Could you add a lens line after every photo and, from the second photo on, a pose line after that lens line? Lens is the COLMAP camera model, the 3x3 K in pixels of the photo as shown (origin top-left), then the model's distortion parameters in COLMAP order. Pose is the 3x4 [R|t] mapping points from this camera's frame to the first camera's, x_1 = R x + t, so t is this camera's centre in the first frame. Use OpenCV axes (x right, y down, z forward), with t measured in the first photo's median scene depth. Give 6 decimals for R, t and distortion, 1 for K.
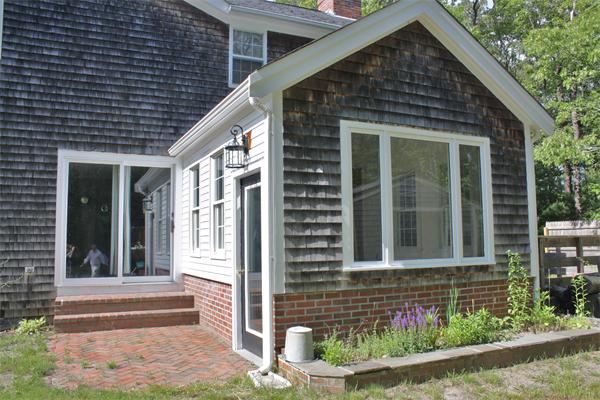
lens RADIAL K [[494.9, 0, 300.0], [0, 494.9, 200.0], [0, 0, 1]] dist [-0.168048, 0.138462]
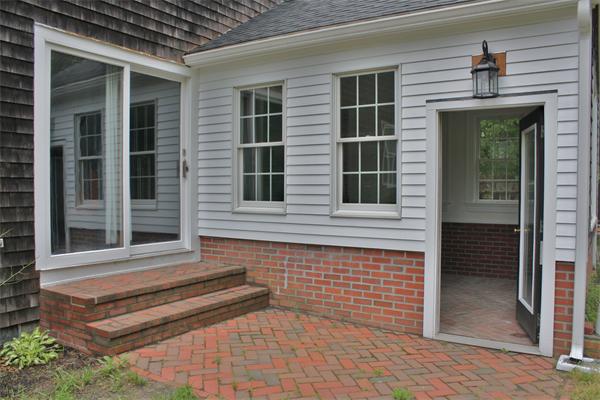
lens RADIAL K [[494.9, 0, 300.0], [0, 494.9, 200.0], [0, 0, 1]] dist [-0.168048, 0.138462]
pose [[0.853471, 0.005198, 0.521114, -0.508327], [-0.060575, 0.994162, 0.089292, 0.027740], [-0.517608, -0.107774, 0.848803, 0.351392]]
